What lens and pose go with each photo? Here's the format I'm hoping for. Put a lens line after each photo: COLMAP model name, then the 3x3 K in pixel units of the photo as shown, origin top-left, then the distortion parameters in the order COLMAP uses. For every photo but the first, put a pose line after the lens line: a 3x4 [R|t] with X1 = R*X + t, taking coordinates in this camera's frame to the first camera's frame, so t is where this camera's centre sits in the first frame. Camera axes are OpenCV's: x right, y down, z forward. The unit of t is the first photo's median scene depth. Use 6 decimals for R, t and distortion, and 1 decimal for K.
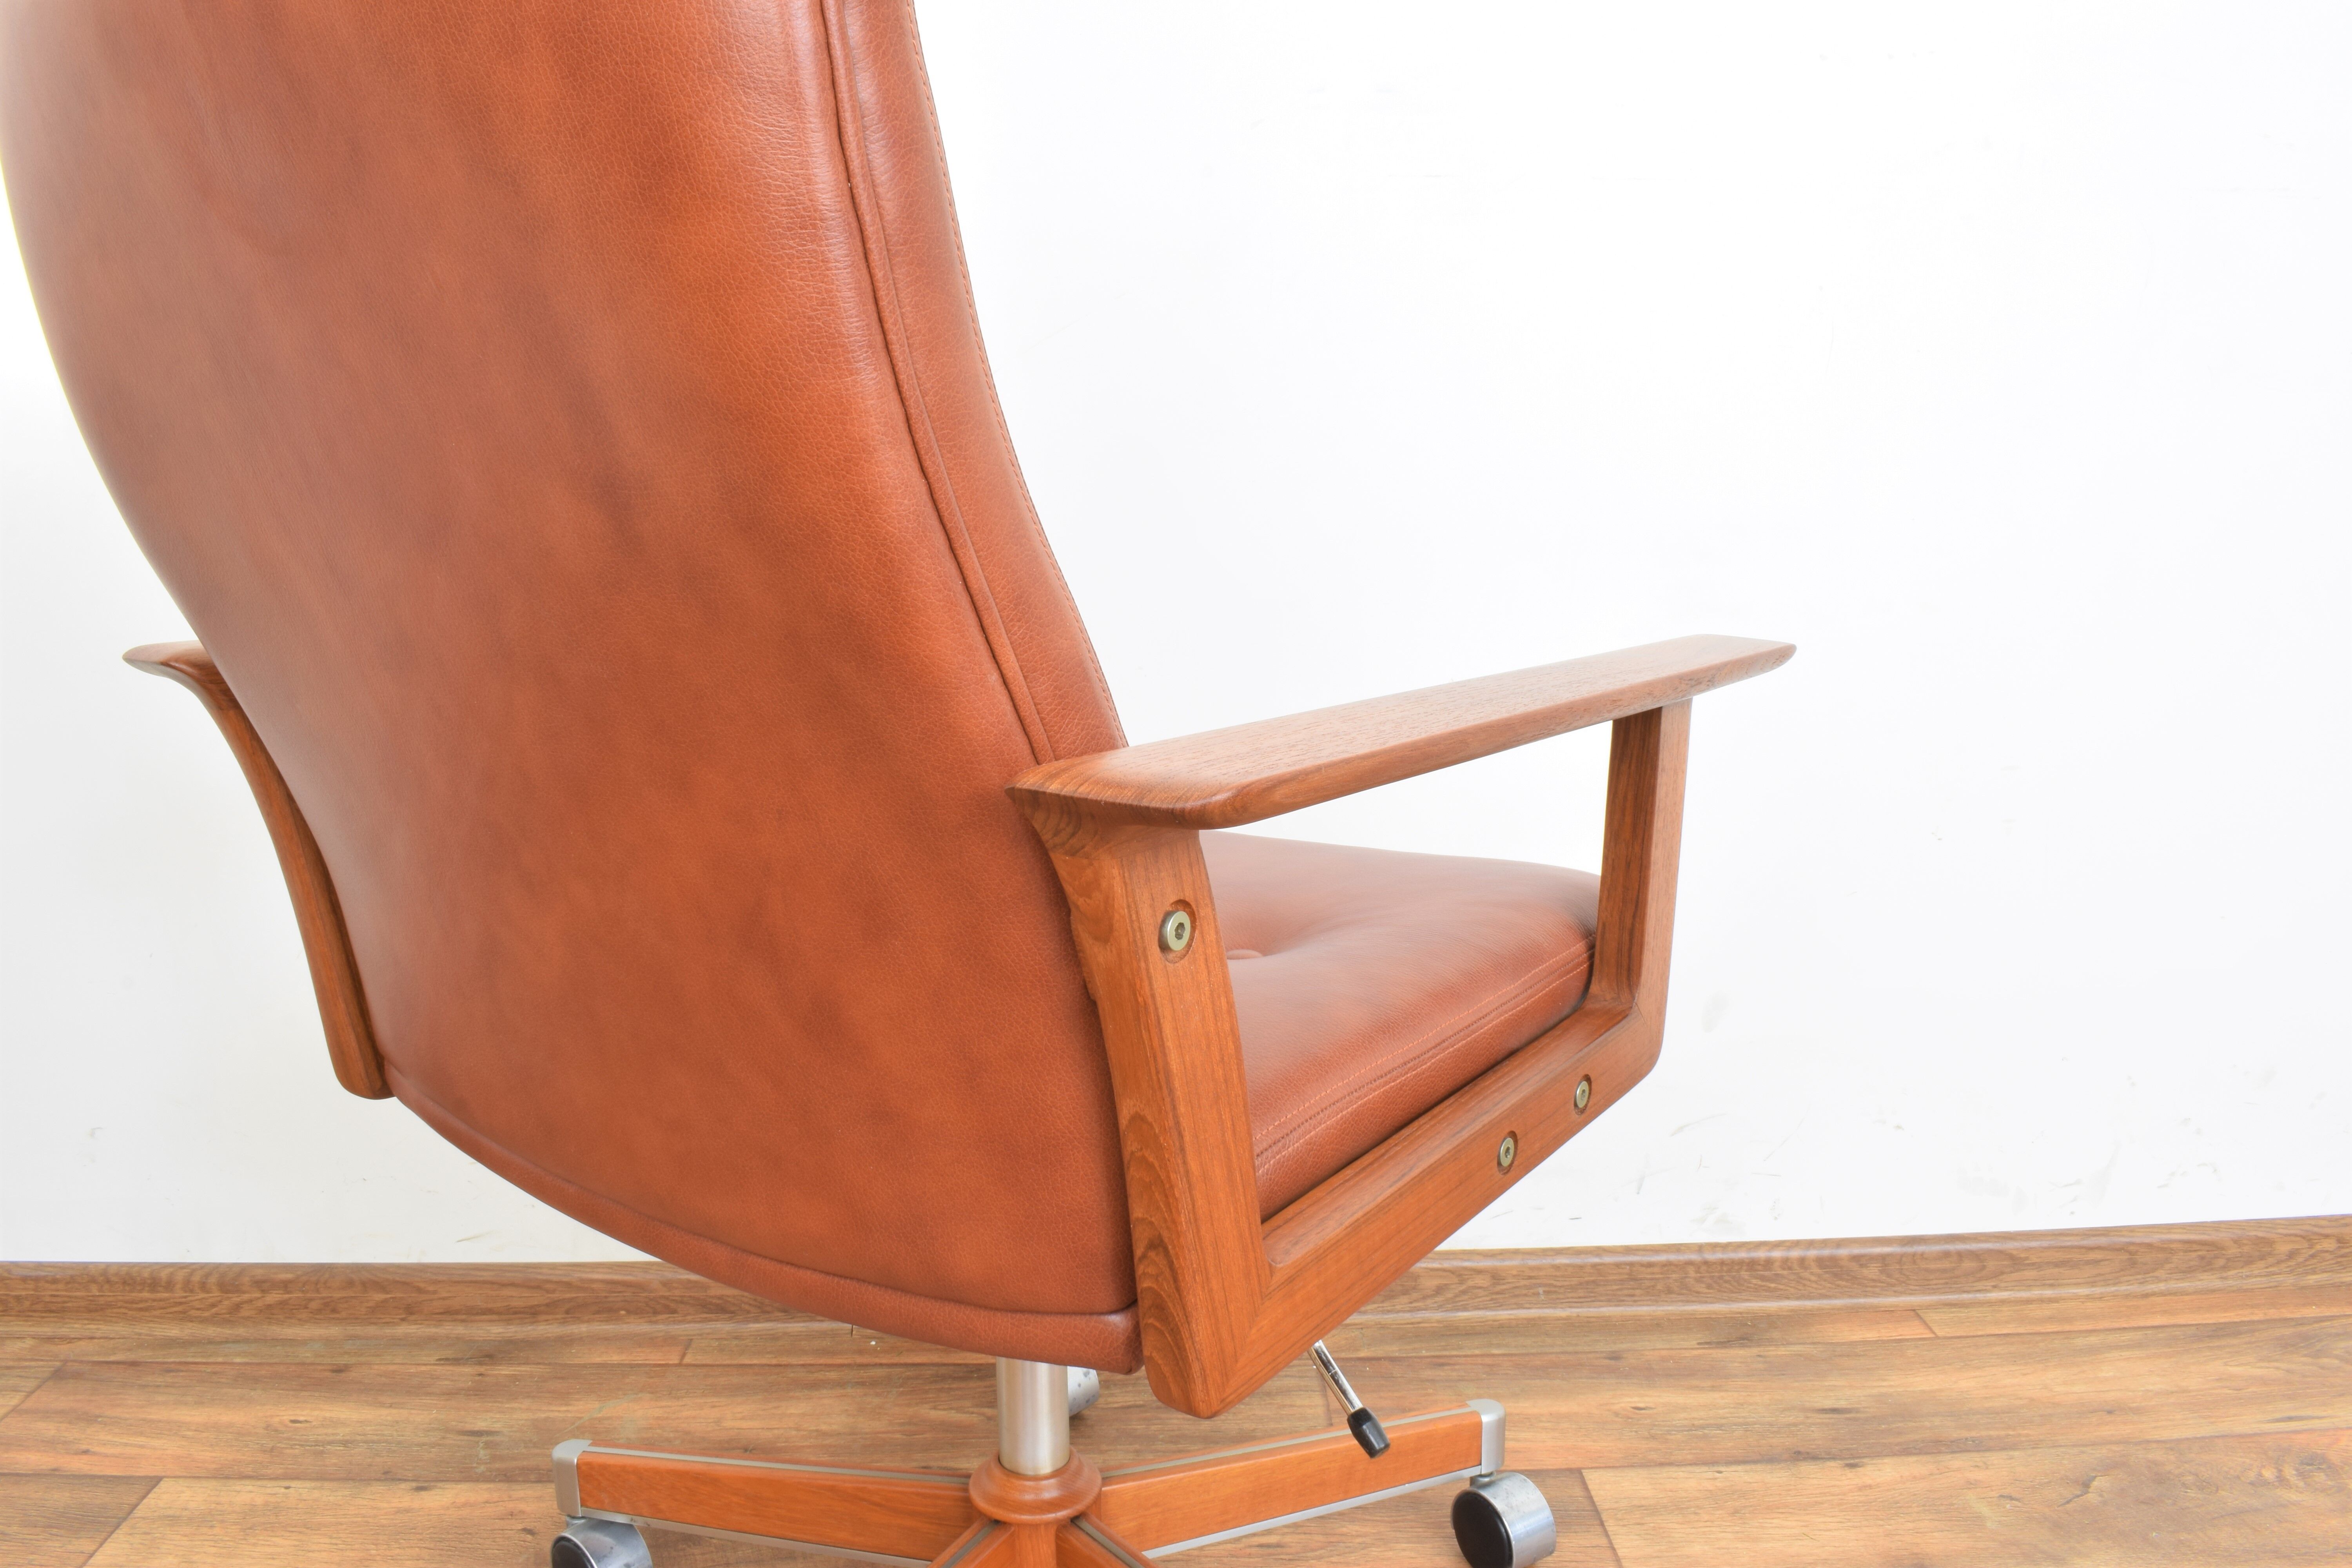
lens RADIAL K [[1819.5, 0, 1173.1], [0, 1819.5, 785.2], [0, 0, 1]] dist [-0.103891, 0.019585]
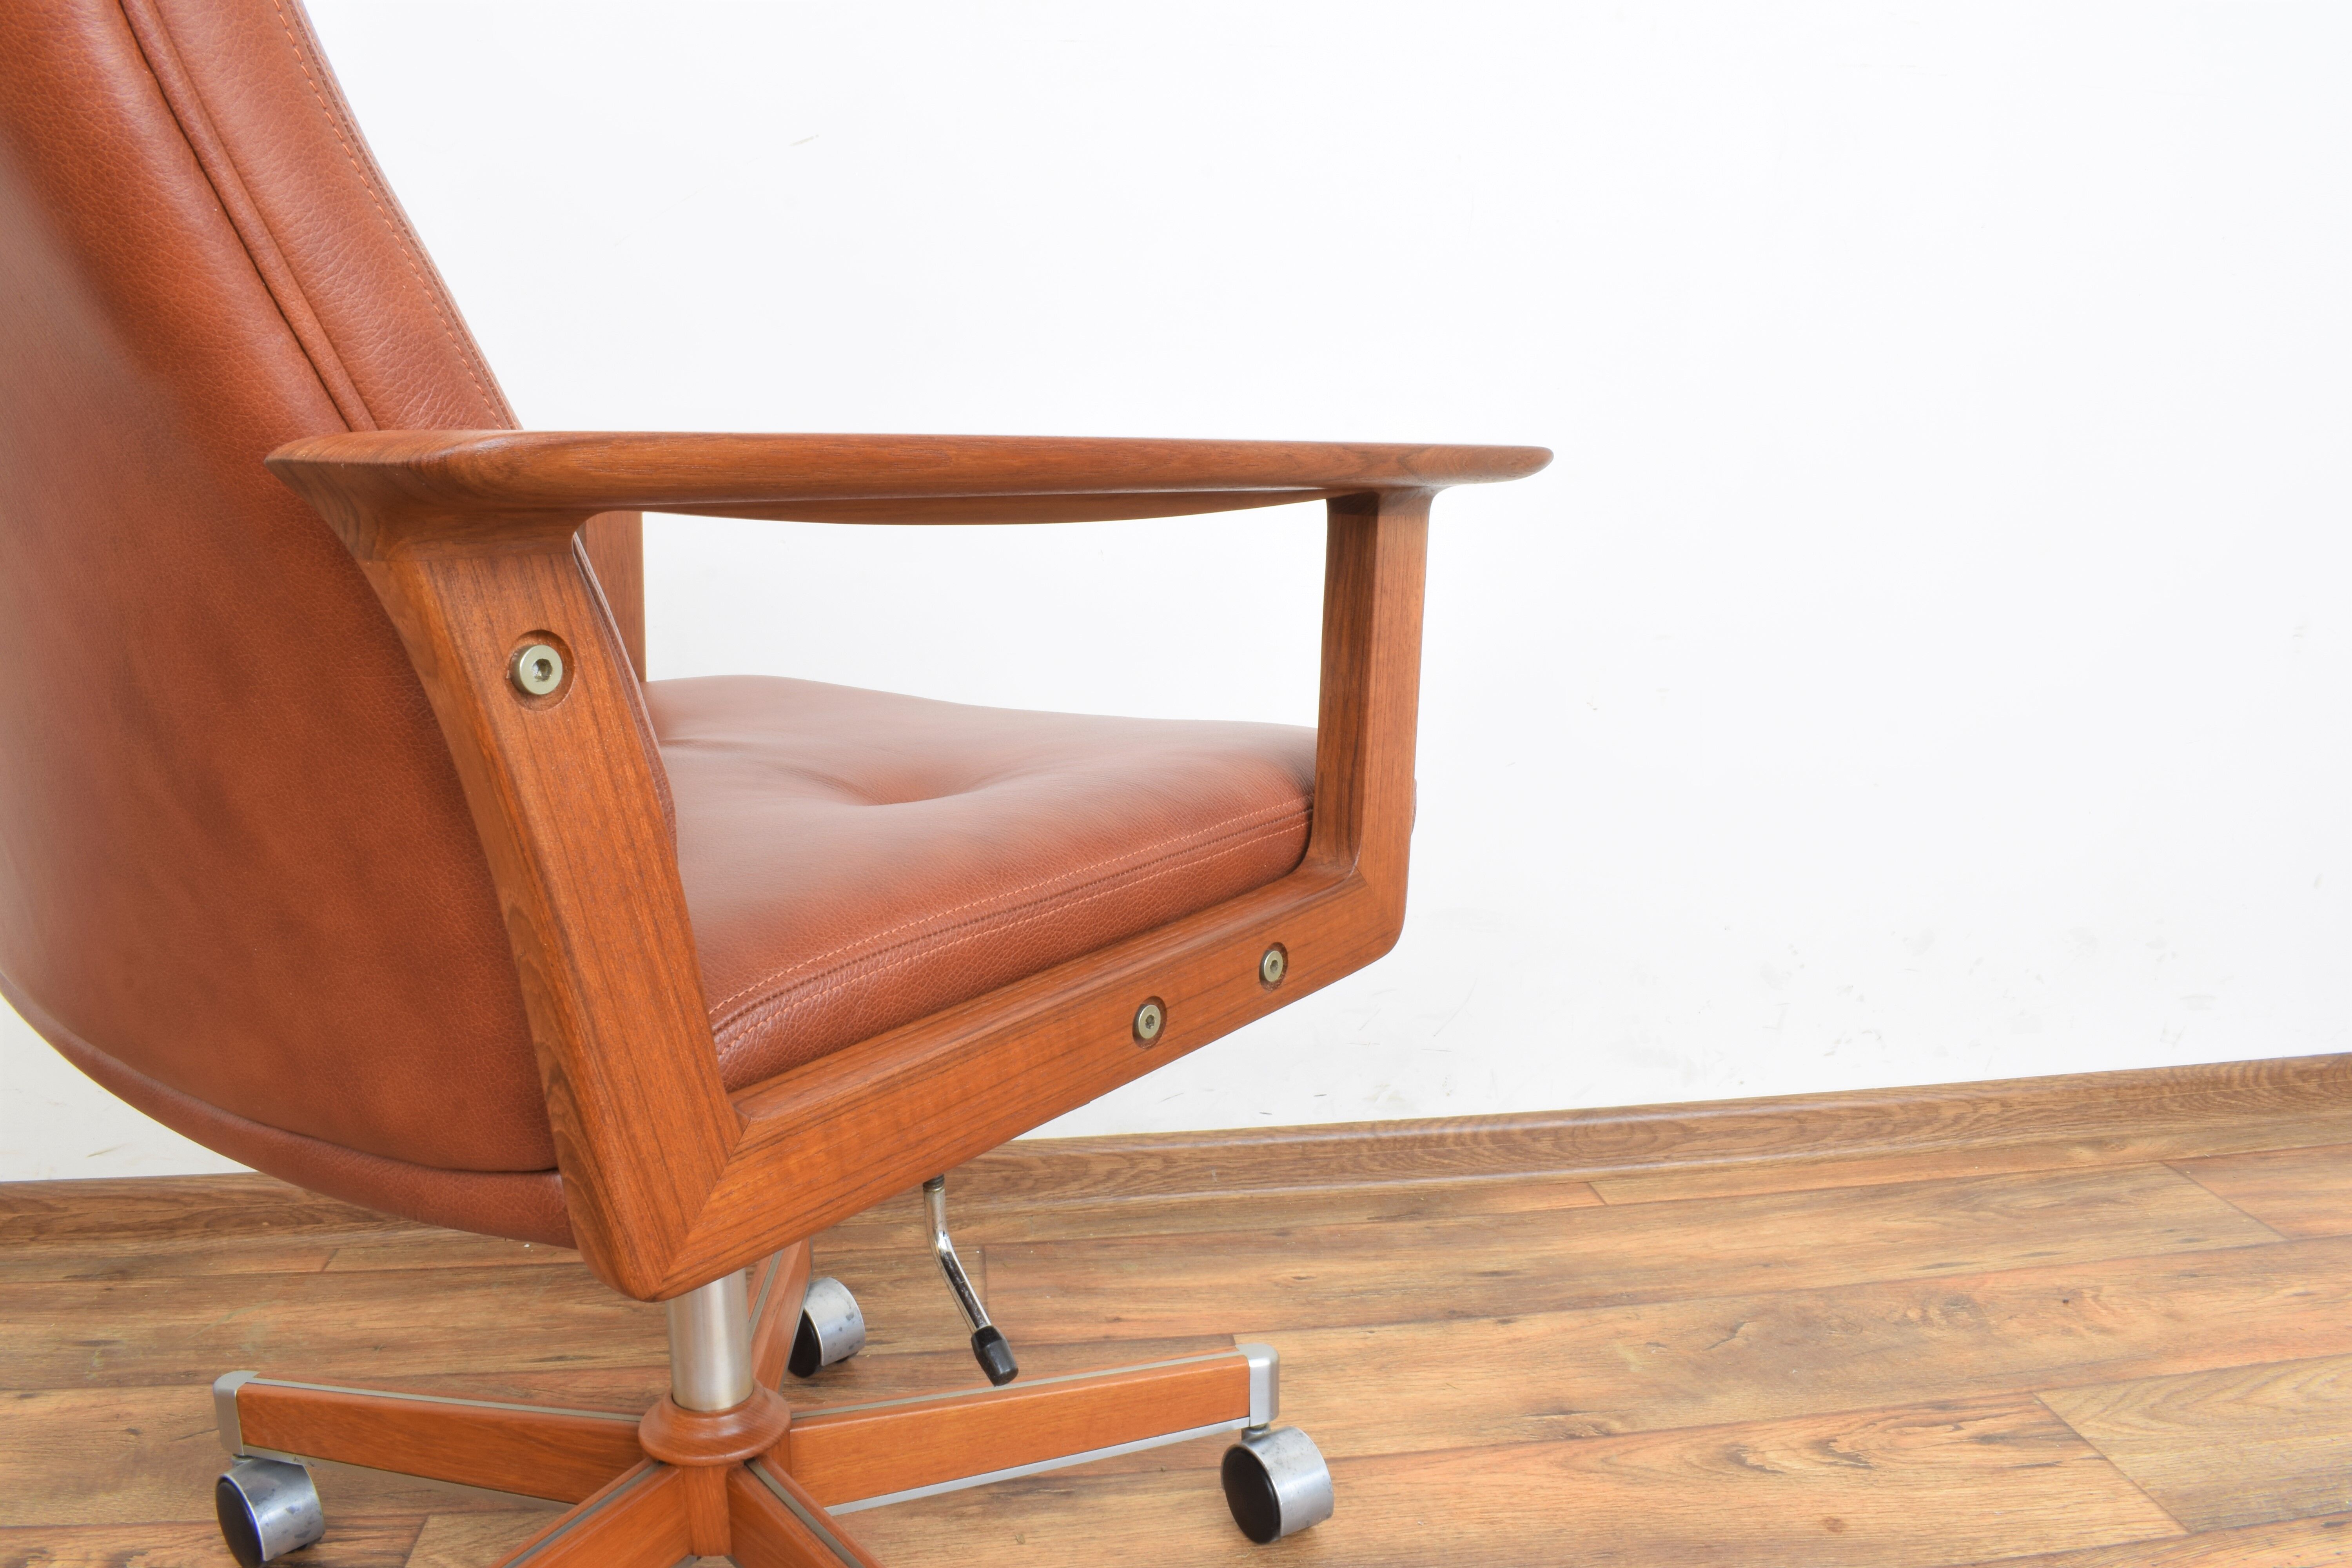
lens RADIAL K [[1819.5, 0, 1173.1], [0, 1819.5, 785.2], [0, 0, 1]] dist [-0.103891, 0.019585]
pose [[0.994746, -0.017509, 0.100866, 0.088778], [0.017579, 0.999845, 0.000195, 0.069276], [-0.100854, 0.001579, 0.994900, 0.007359]]
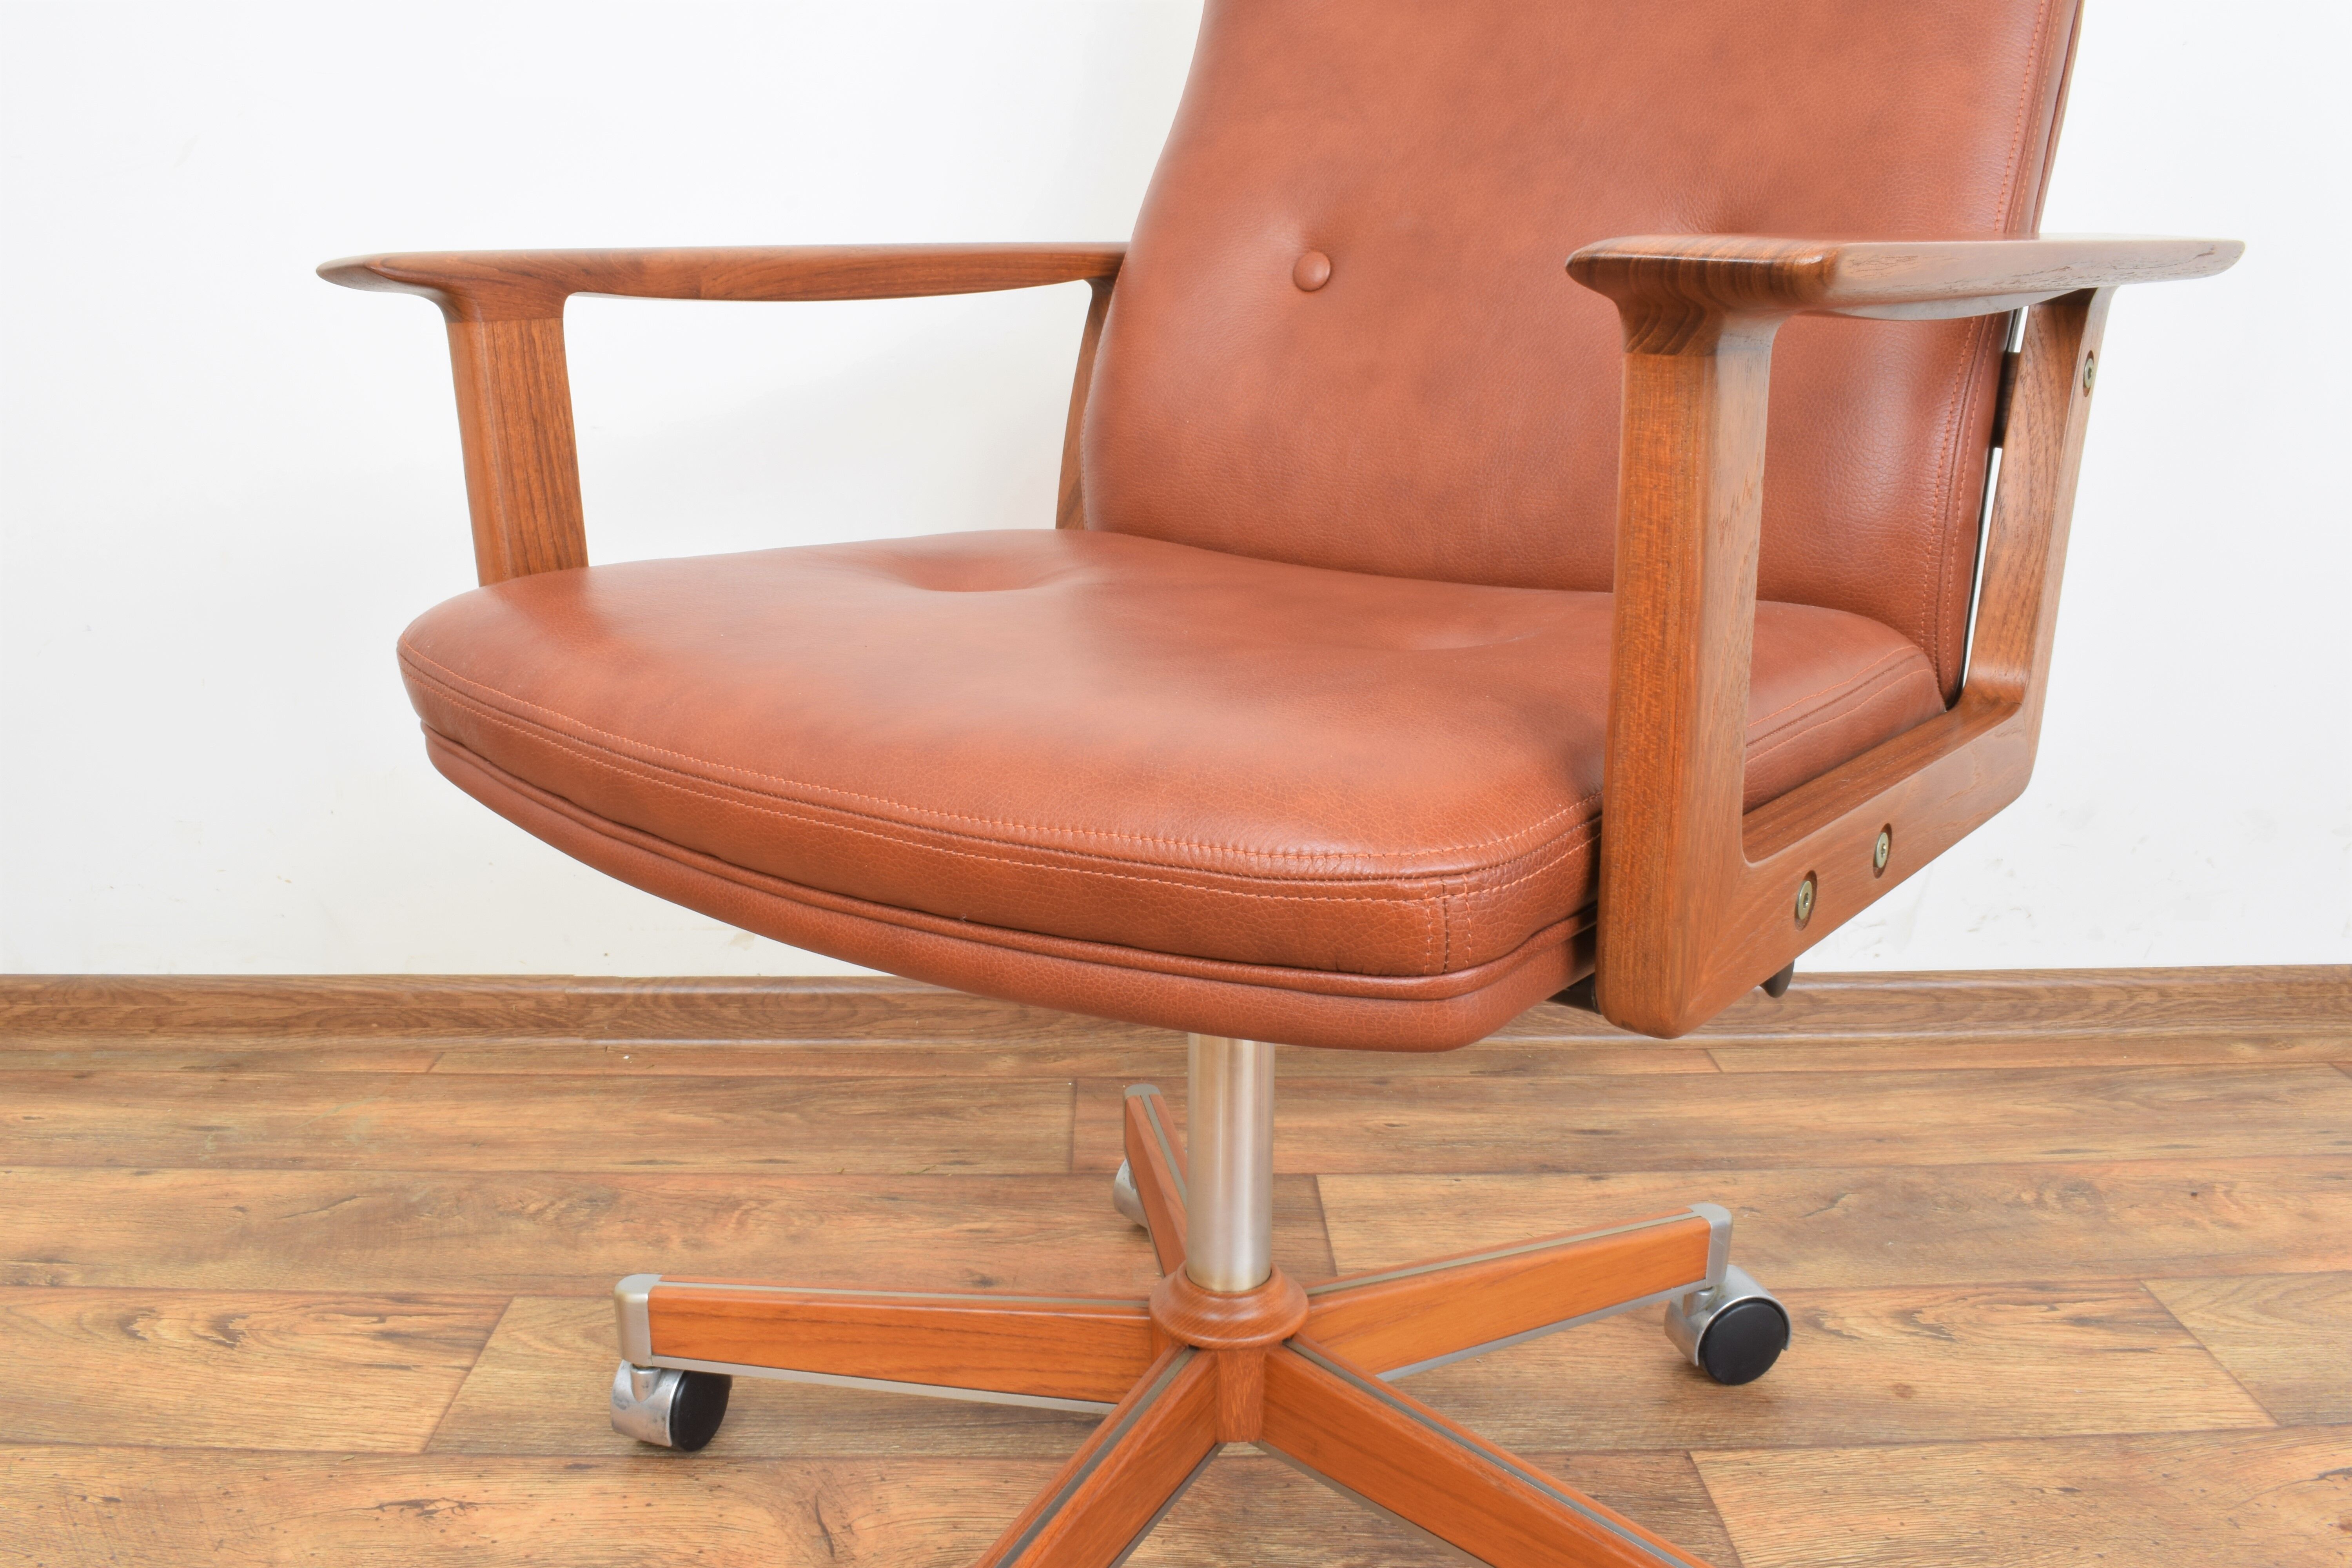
lens RADIAL K [[1959.5, 0, 1176.0], [0, 1959.5, 784.0], [0, 0, 1]] dist [-0.103355, 0.024202]
pose [[0.999878, 0.014125, 0.006670, 0.125392], [-0.014559, 0.997424, 0.070236, 0.085079], [-0.005661, -0.070325, 0.997508, -0.045310]]
